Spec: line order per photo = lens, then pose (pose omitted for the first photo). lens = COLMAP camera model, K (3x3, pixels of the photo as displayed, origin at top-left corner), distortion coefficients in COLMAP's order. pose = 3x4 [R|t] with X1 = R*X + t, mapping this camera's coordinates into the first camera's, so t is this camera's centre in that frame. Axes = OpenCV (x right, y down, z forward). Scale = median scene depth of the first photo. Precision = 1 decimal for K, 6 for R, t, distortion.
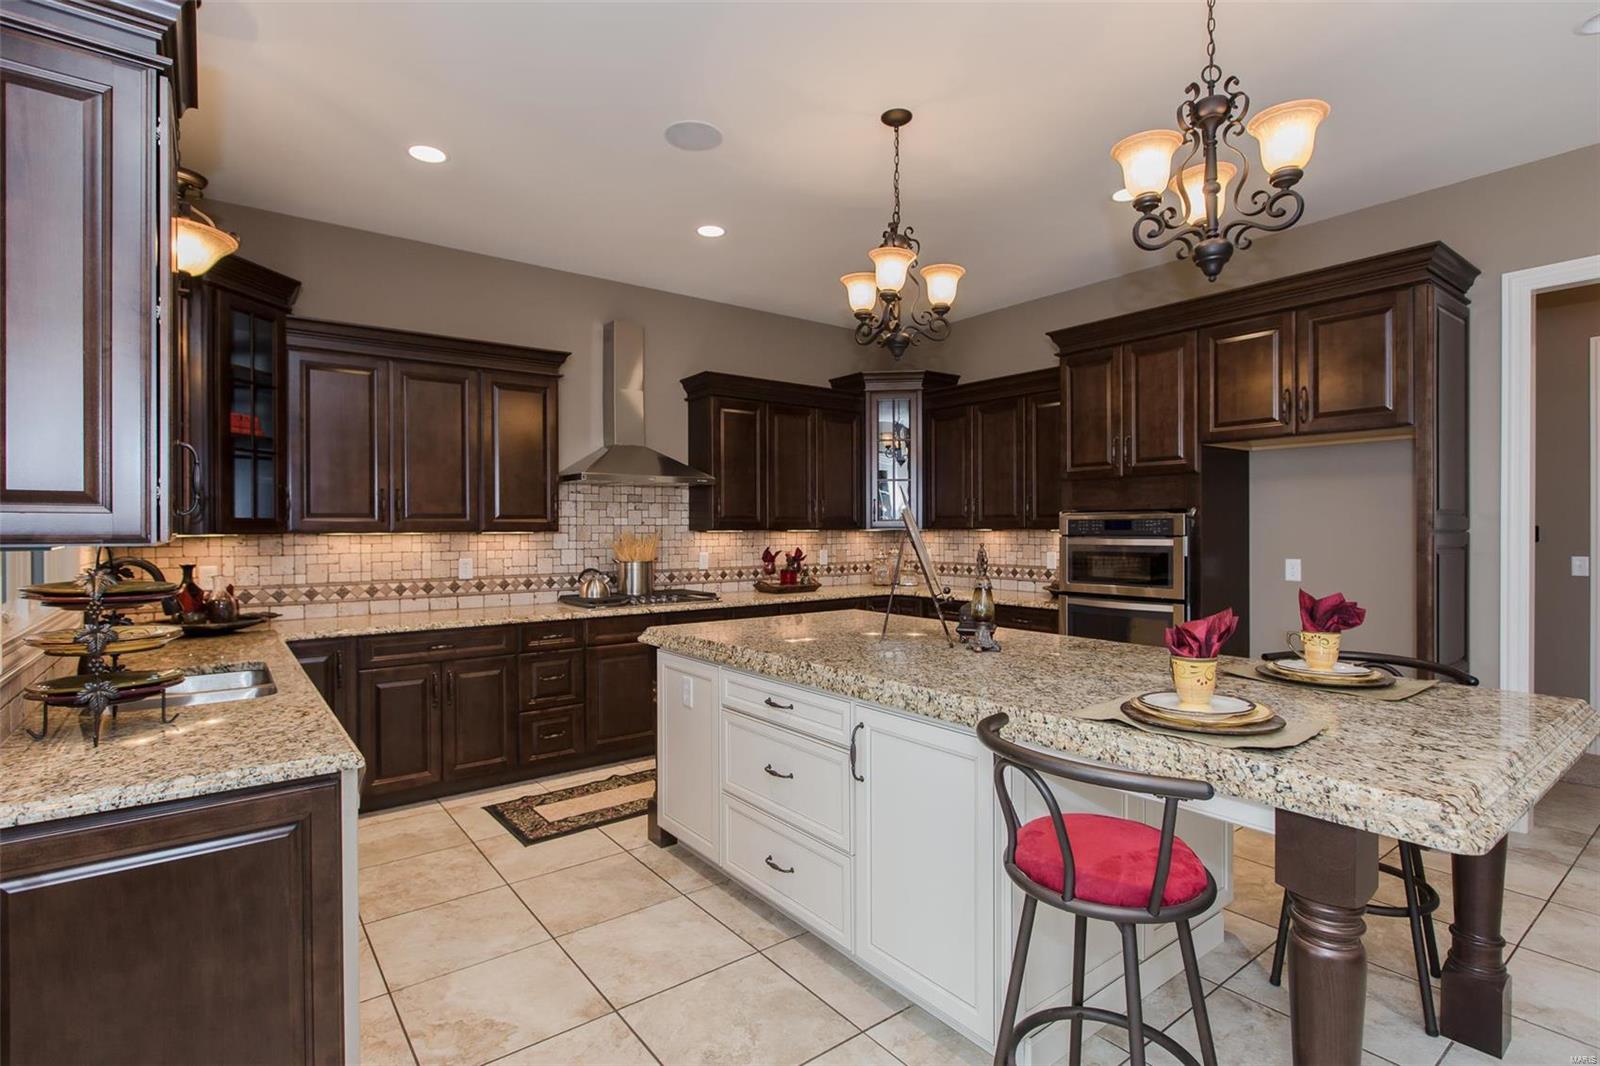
lens RADIAL K [[760.3, 0, 776.4], [0, 760.3, 526.9], [0, 0, 1]] dist [-0.000852, -0.001530]
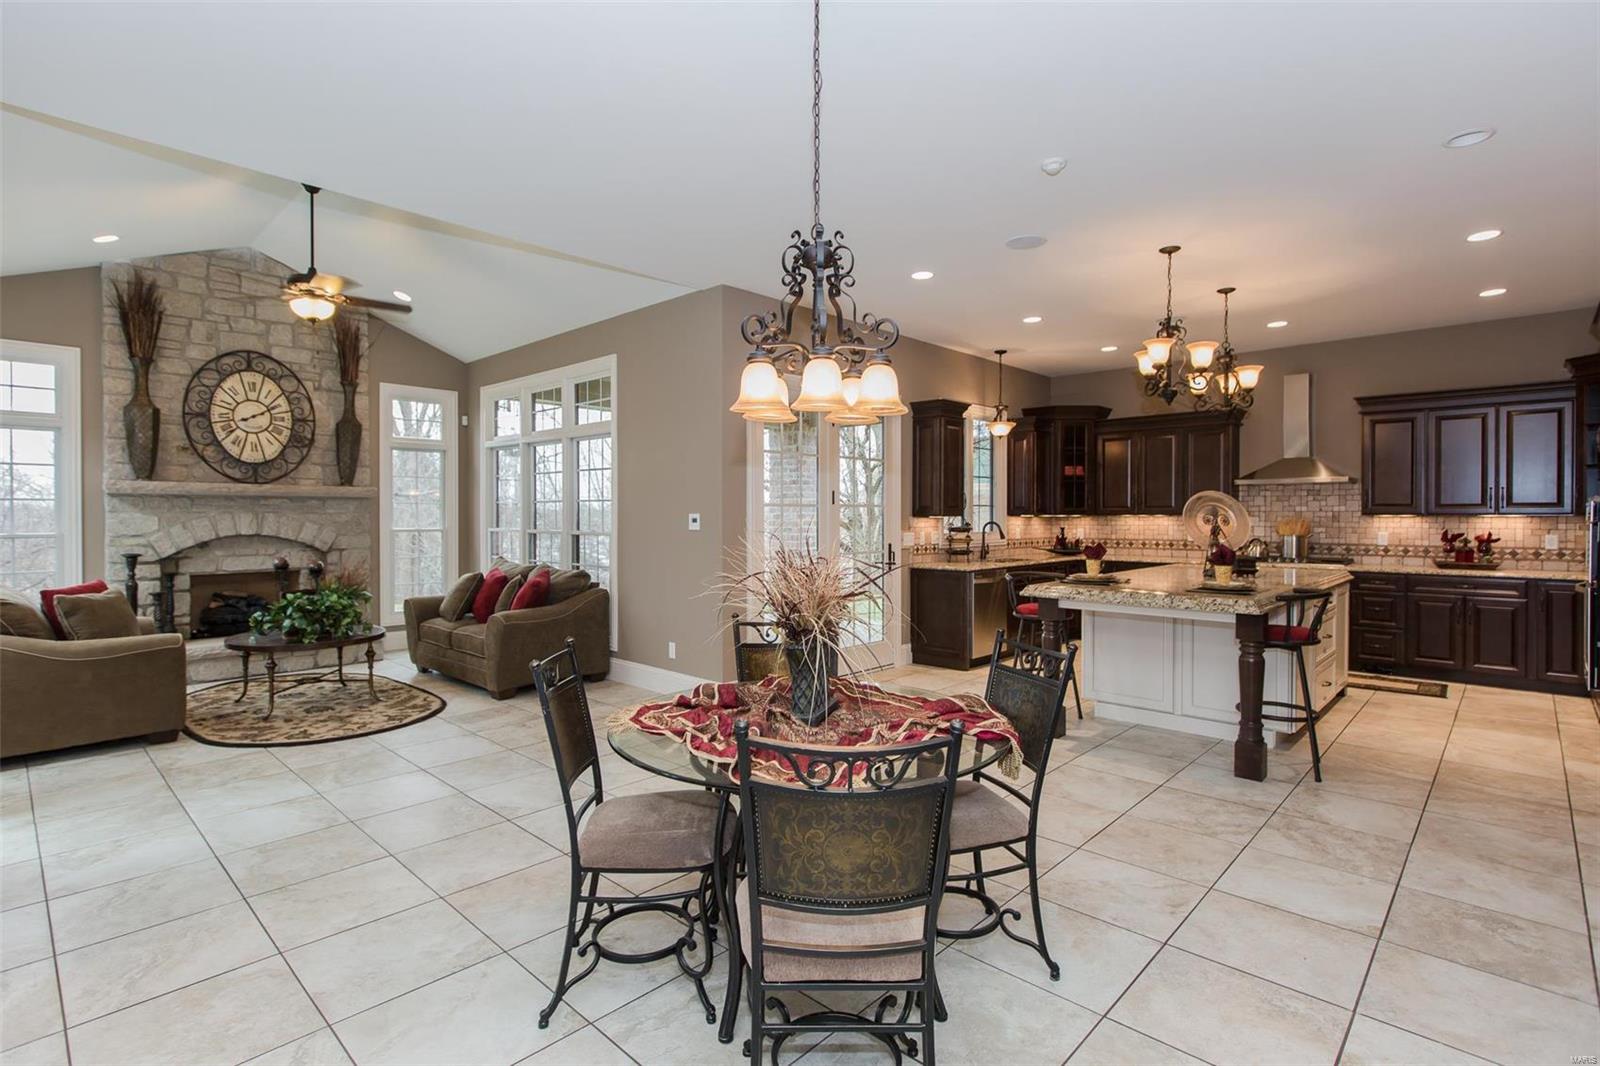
lens RADIAL K [[760.3, 0, 806.9], [0, 760.3, 525.3], [0, 0, 1]] dist [-0.000852, -0.001530]
pose [[0.185588, 0.018571, -0.982452, 1.233131], [0.000440, 0.999820, 0.018982, -0.003772], [0.982628, -0.003955, 0.185546, -0.242902]]
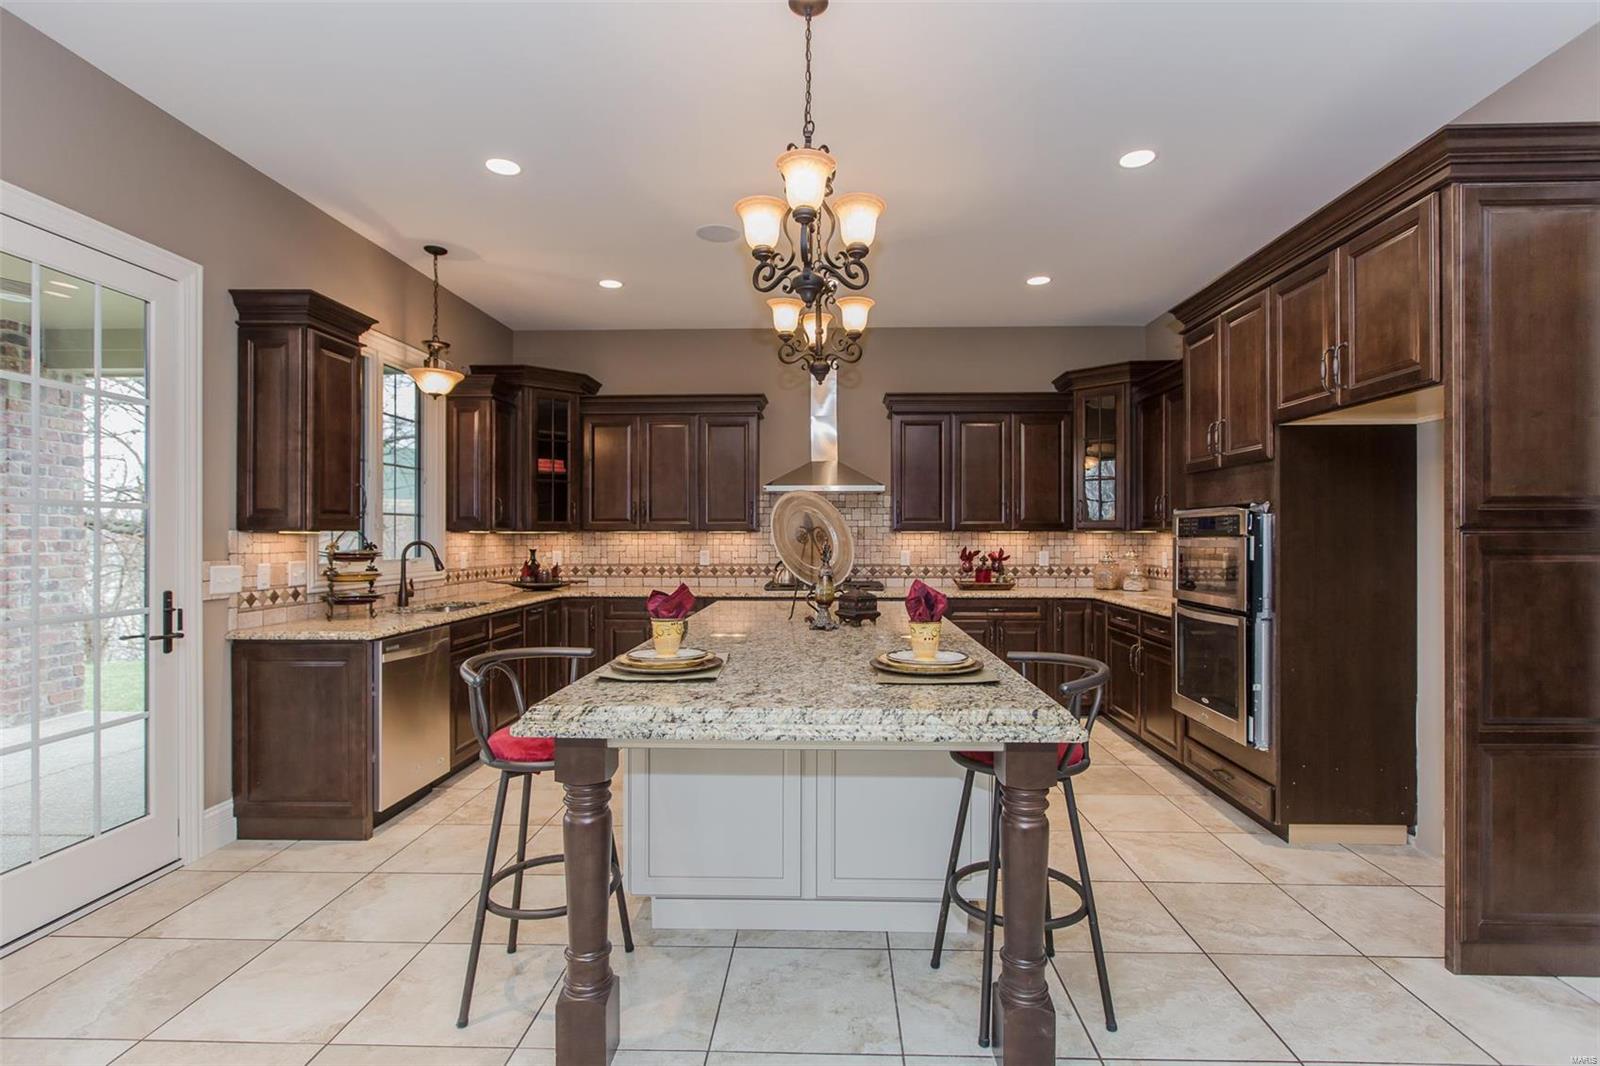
lens RADIAL K [[760.3, 0, 816.3], [0, 760.3, 531.2], [0, 0, 1]] dist [-0.000852, -0.001530]
pose [[0.790276, 0.000740, -0.612750, 0.618812], [-0.002340, 0.999996, -0.001811, 0.008750], [0.612746, 0.002866, 0.790275, 0.029410]]
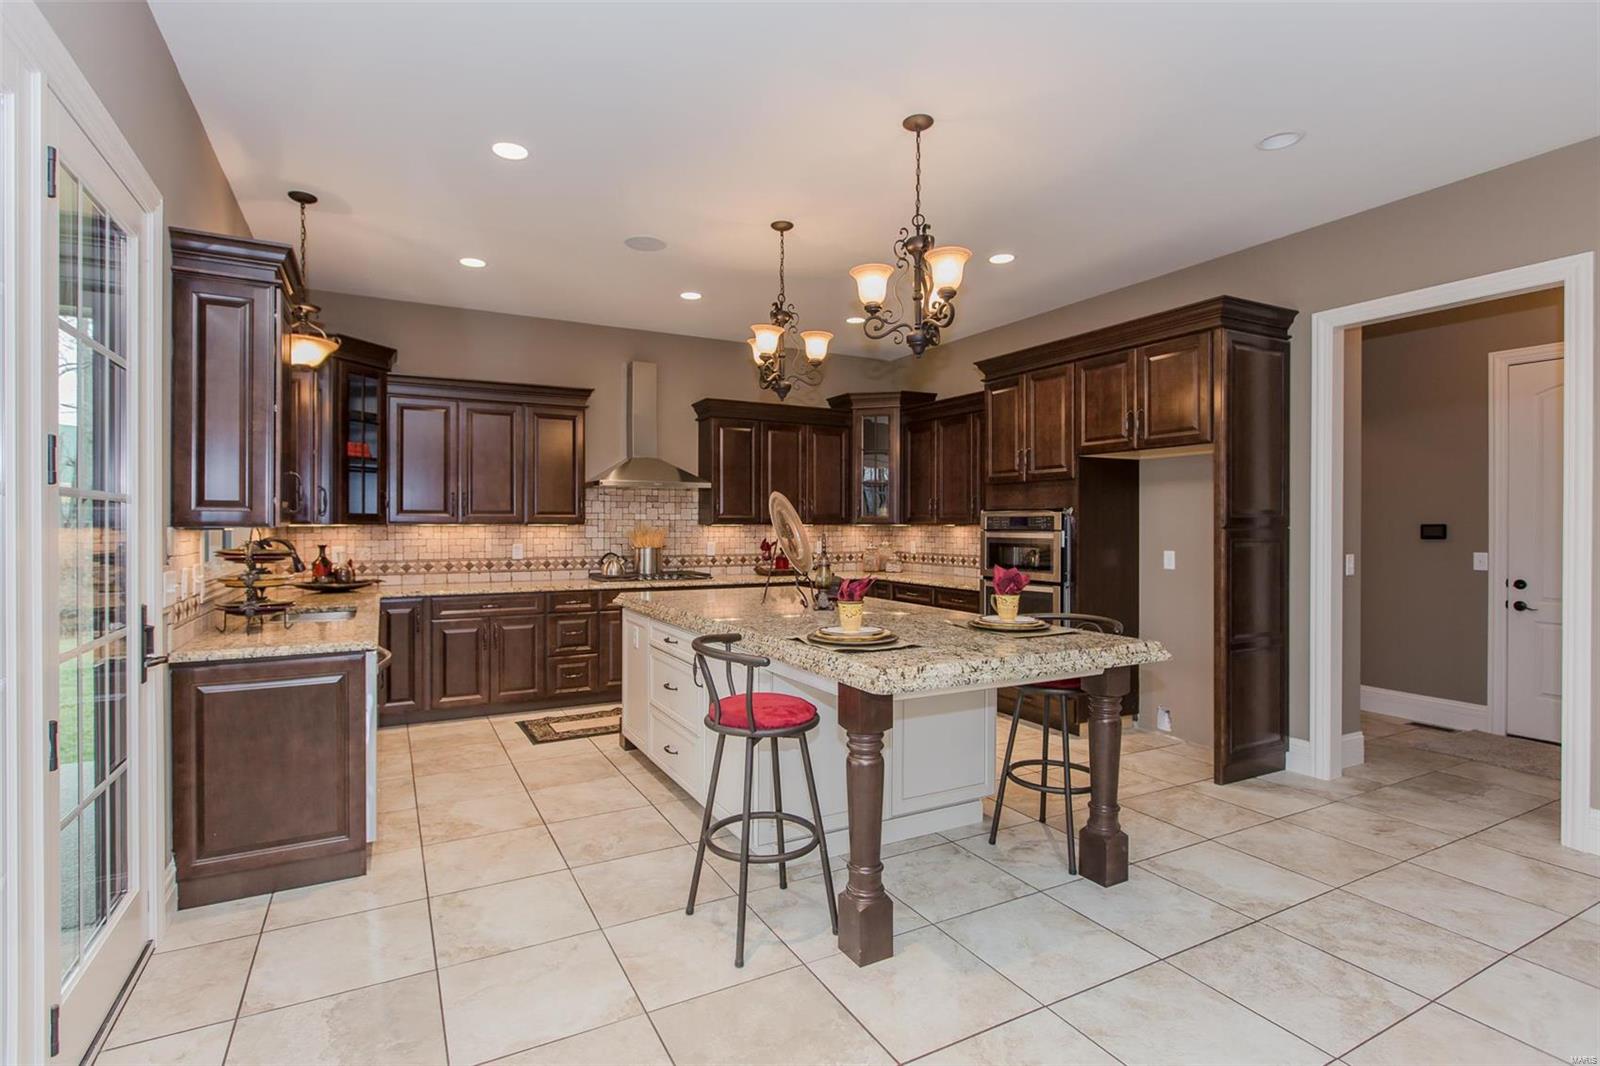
lens RADIAL K [[760.3, 0, 794.8], [0, 760.3, 516.8], [0, 0, 1]] dist [-0.000852, -0.001530]
pose [[0.989394, 0.004465, -0.145191, 0.274678], [-0.005624, 0.999955, -0.007576, 0.001436], [0.145151, 0.008312, 0.989375, -0.259377]]
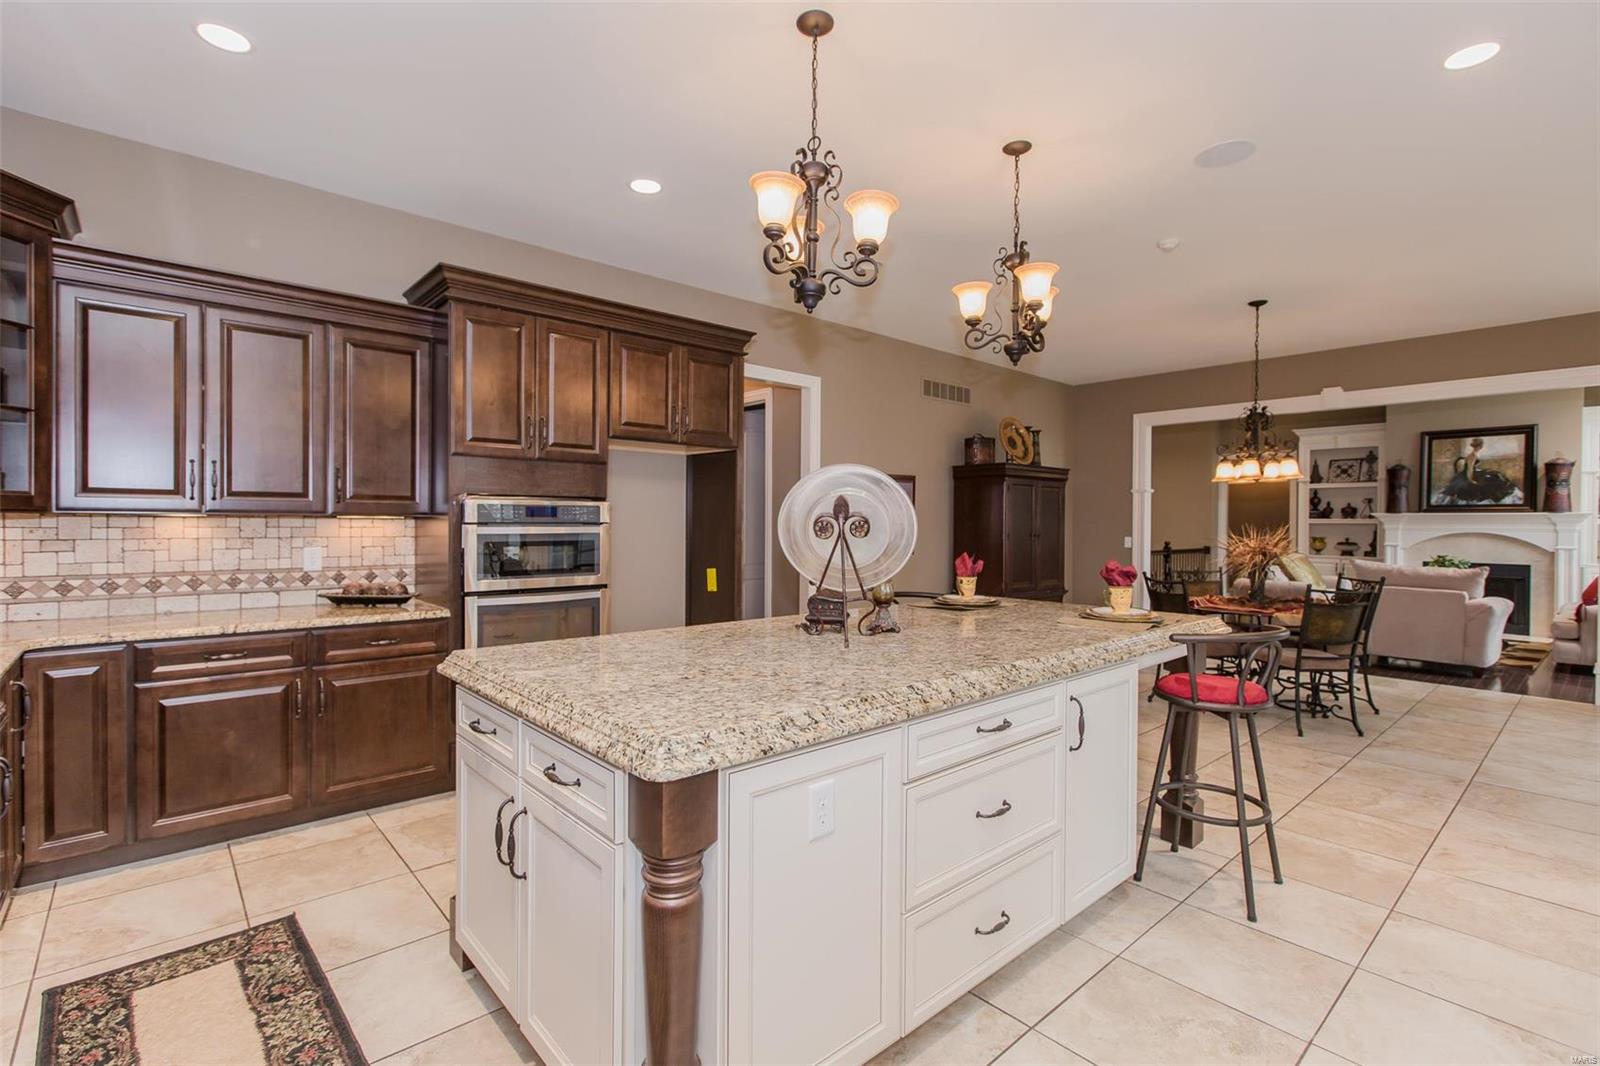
lens RADIAL K [[744.7, 0, 777.2], [0, 744.7, 520.5], [0, 0, 1]] dist [0.005054, -0.002441]
pose [[-0.073311, 0.005934, 0.997292, -0.445903], [-0.006530, 0.999958, -0.006430, 0.011591], [-0.997288, -0.006983, -0.073269, 0.742411]]
